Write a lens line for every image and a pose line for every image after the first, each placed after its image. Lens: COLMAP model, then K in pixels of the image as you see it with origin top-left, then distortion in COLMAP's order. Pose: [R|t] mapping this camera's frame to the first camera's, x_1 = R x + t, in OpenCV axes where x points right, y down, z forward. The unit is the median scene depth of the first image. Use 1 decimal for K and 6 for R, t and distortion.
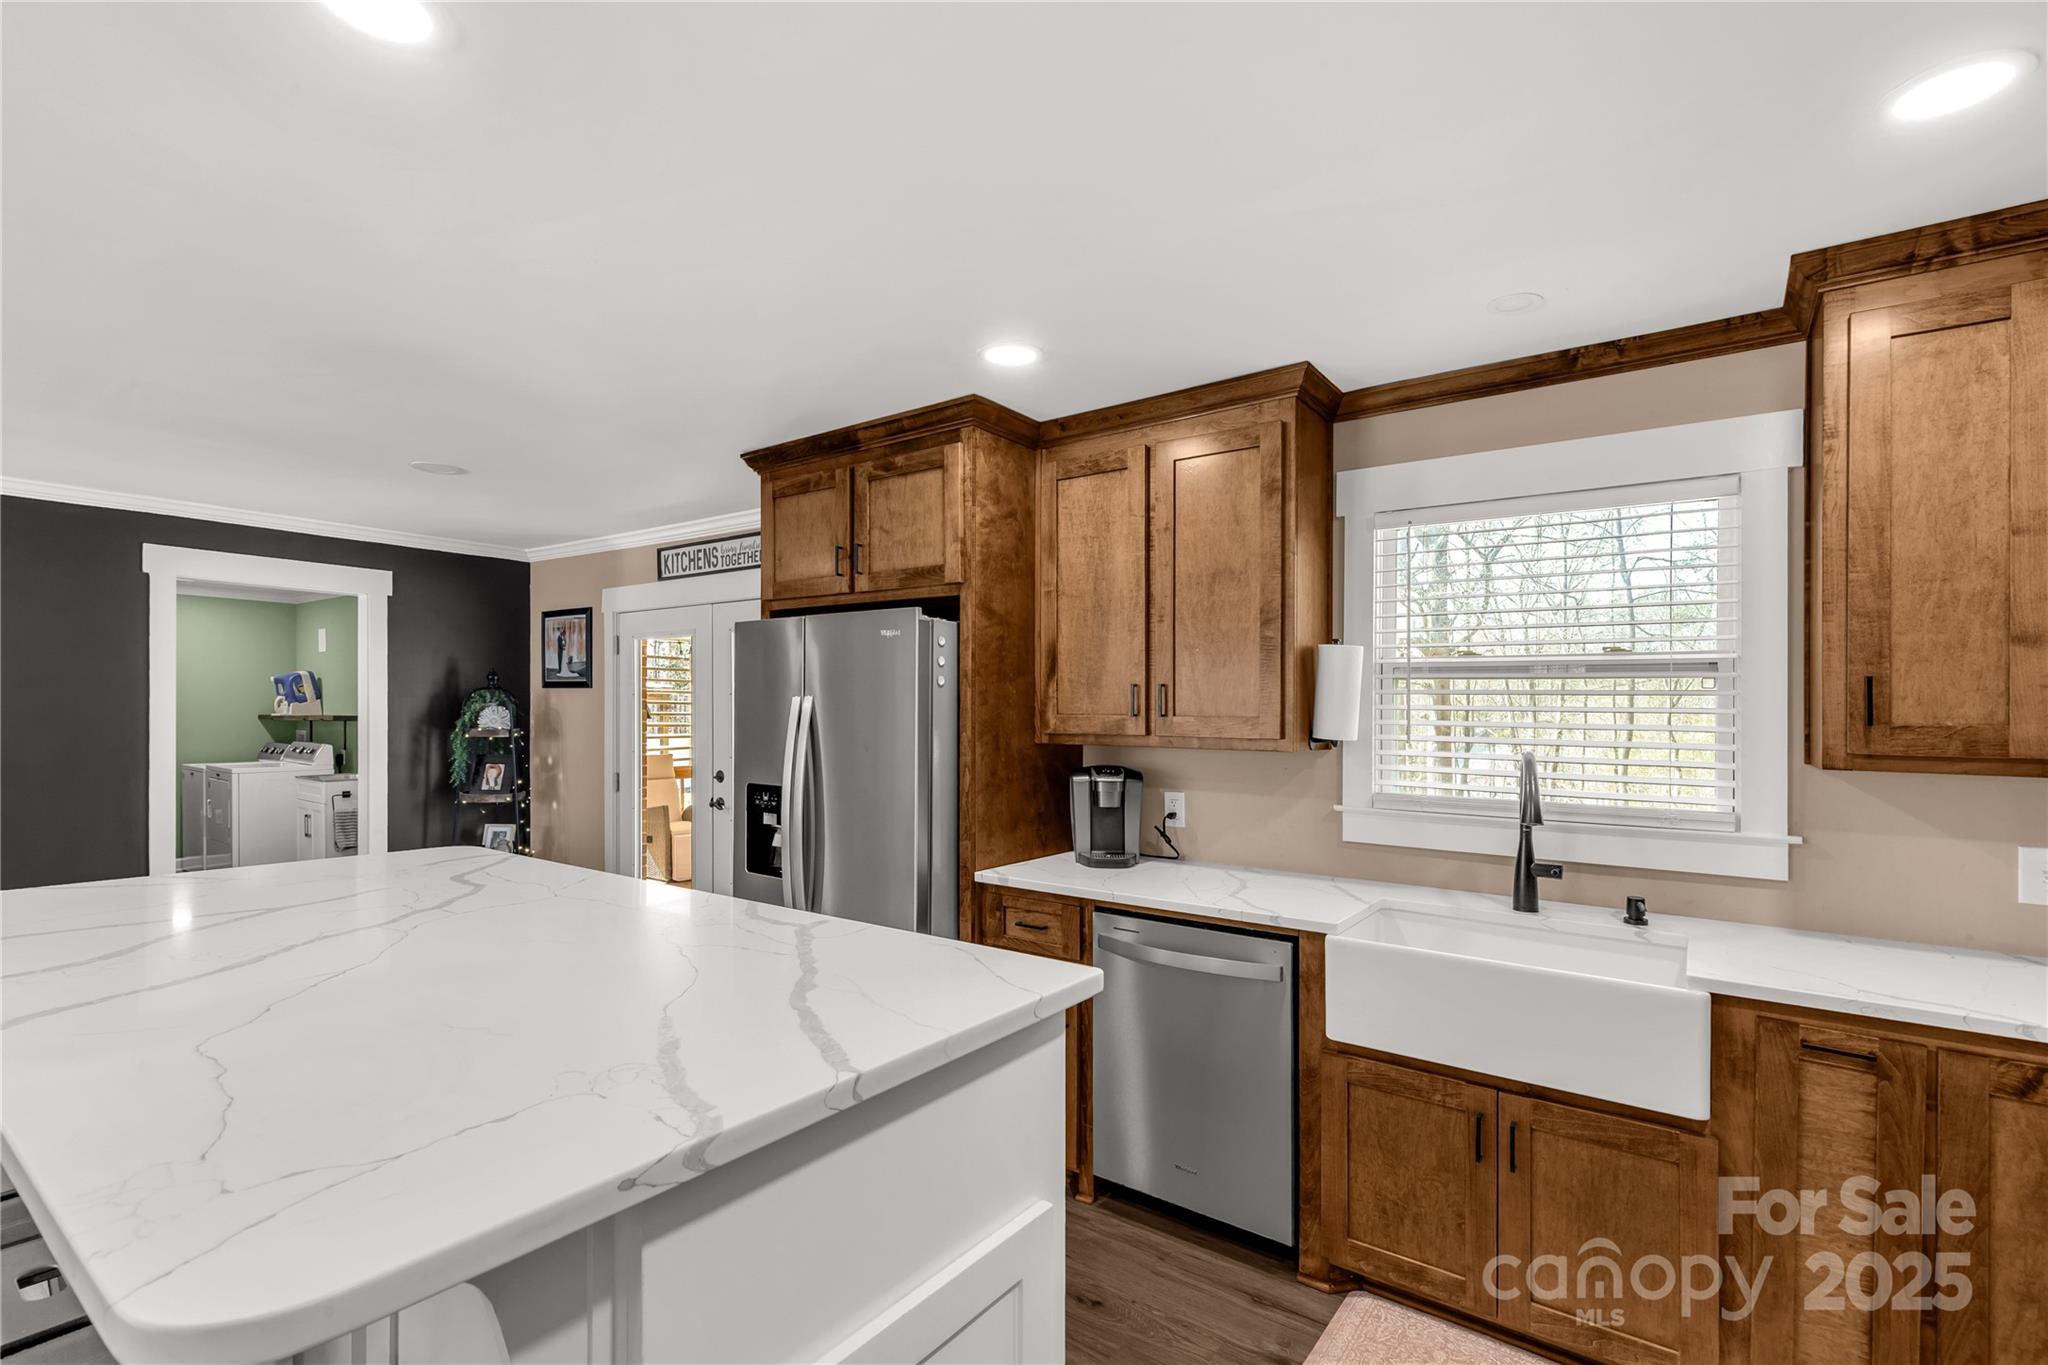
lens RADIAL K [[928.9, 0, 1019.7], [0, 928.9, 709.6], [0, 0, 1]] dist [0.008185, -0.002438]
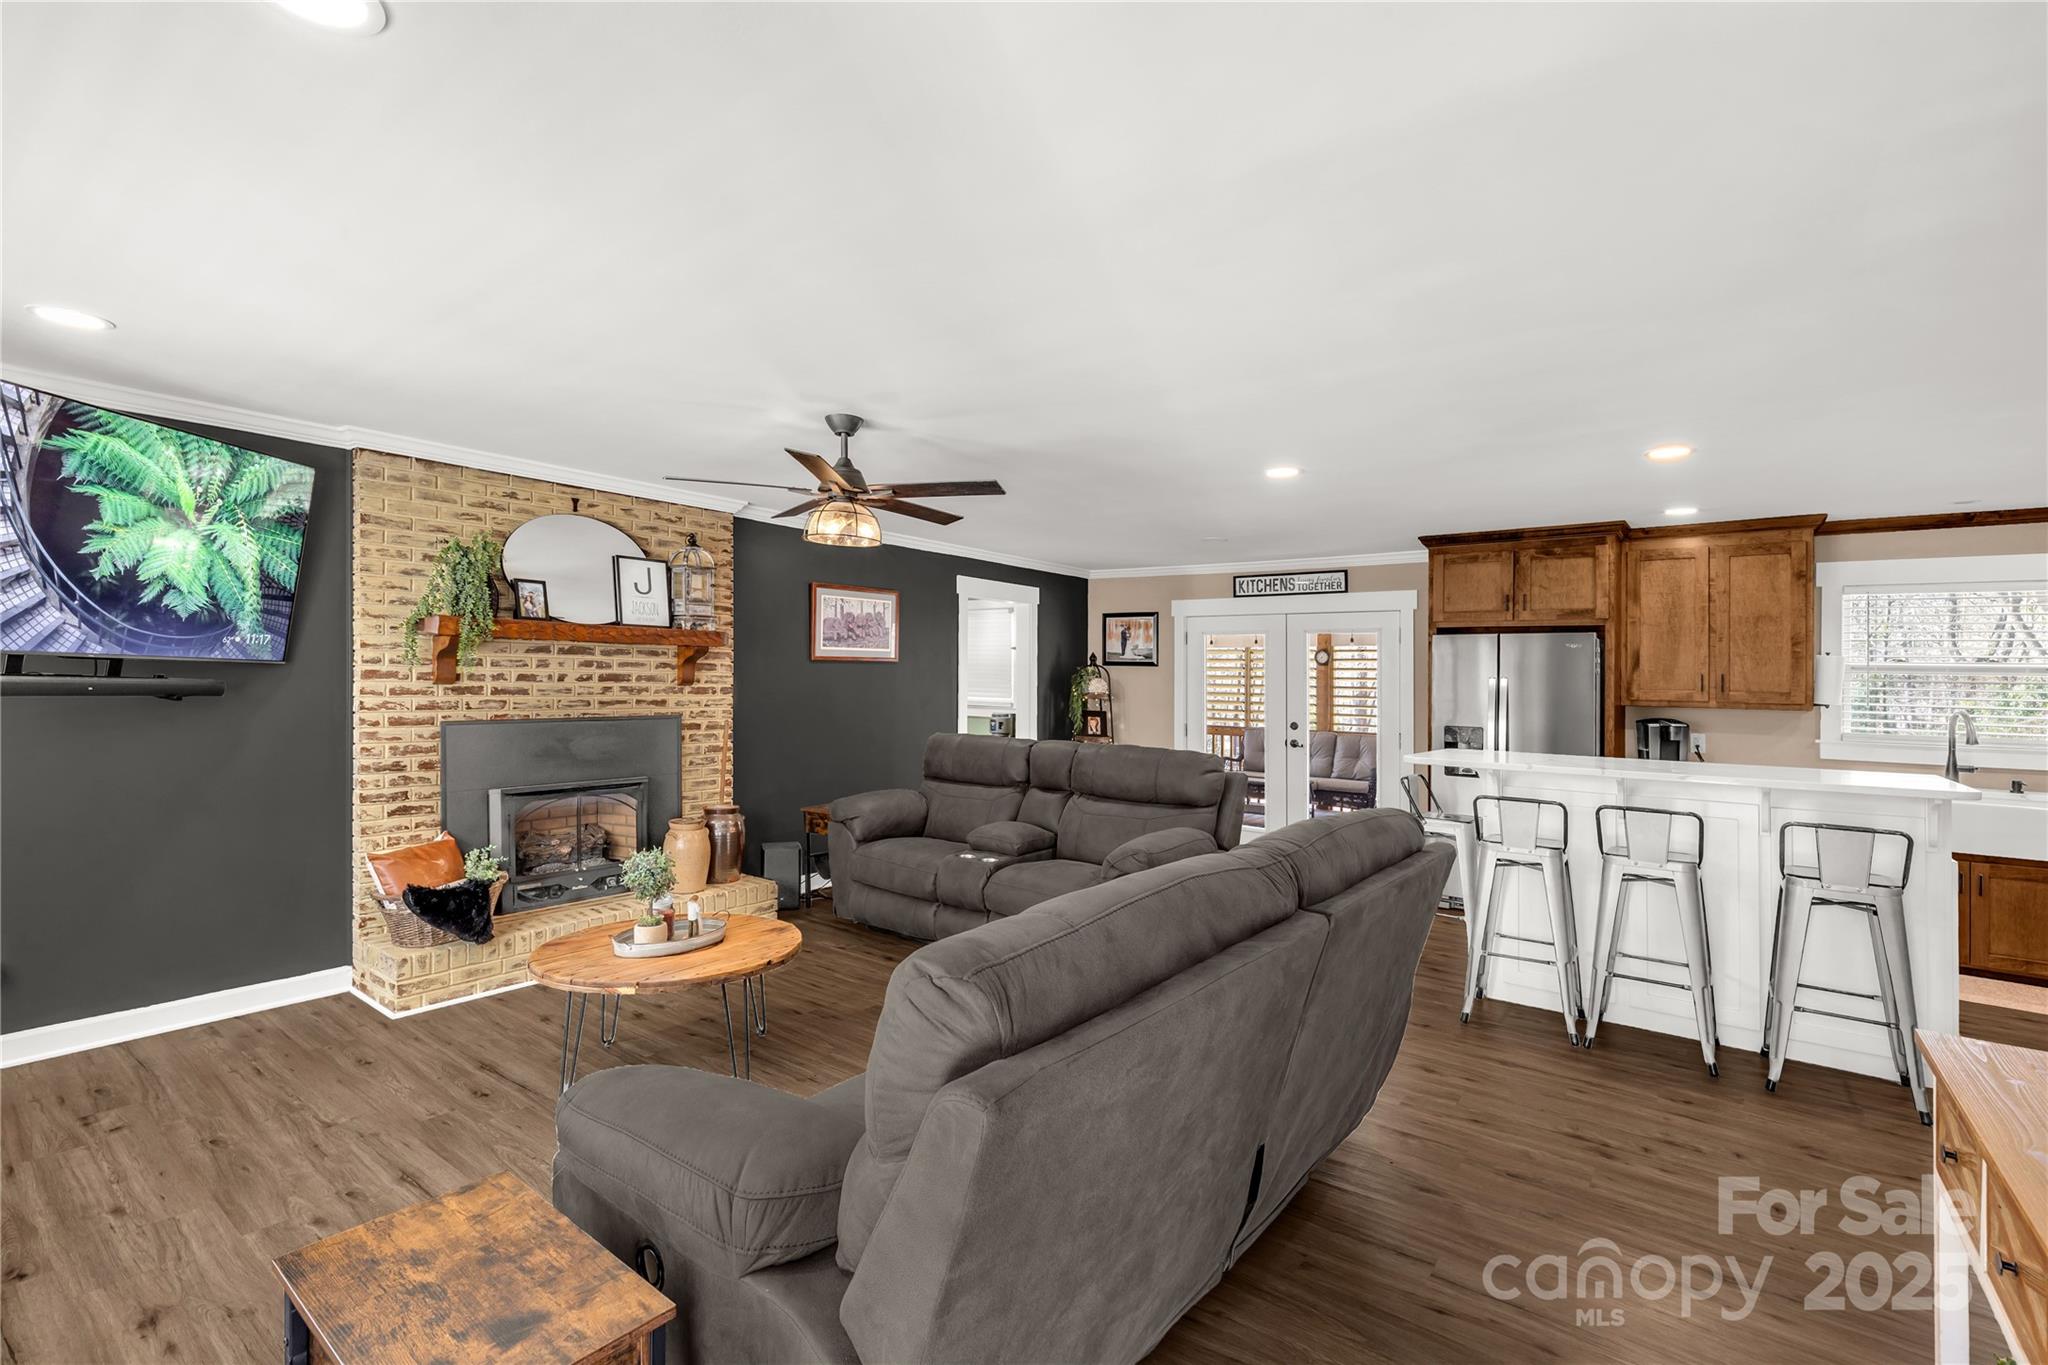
lens RADIAL K [[928.9, 0, 1018.7], [0, 928.9, 672.6], [0, 0, 1]] dist [0.008185, -0.002438]
pose [[0.999761, 0.012313, -0.018088, -1.156520], [-0.012461, 0.999890, -0.008082, 0.001733], [0.017987, 0.008305, 0.999804, -0.856359]]
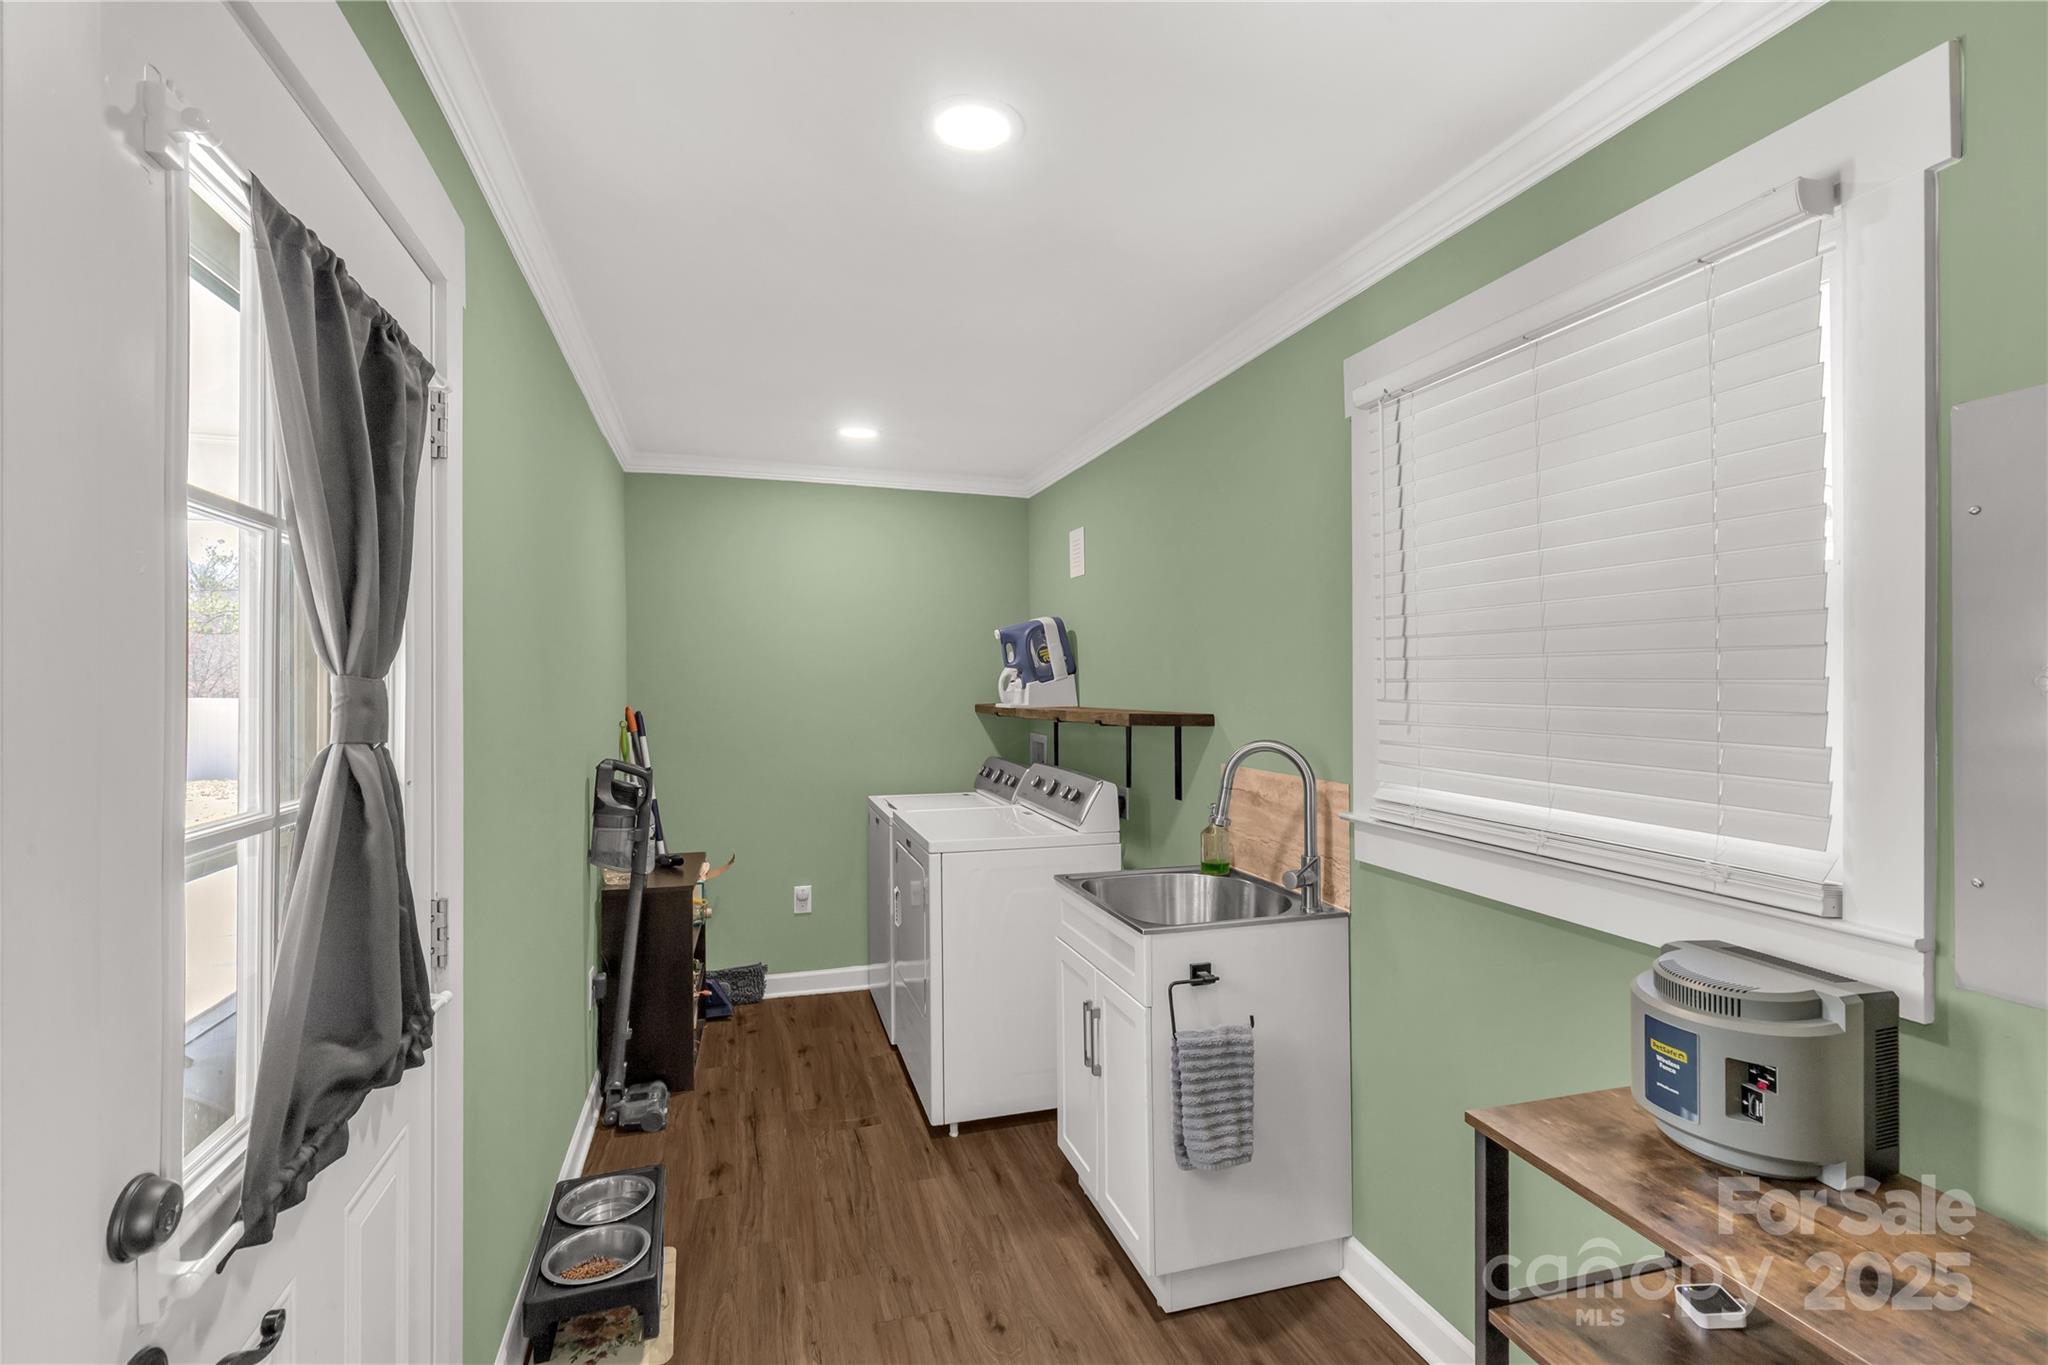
lens RADIAL K [[928.9, 0, 1021.3], [0, 928.9, 675.1], [0, 0, 1]] dist [0.008185, -0.002438]
pose [[0.807627, -0.008413, -0.589634, -1.282002], [-0.000490, 0.999888, -0.014937, -0.008517], [0.589694, 0.012352, 0.807533, 1.559479]]
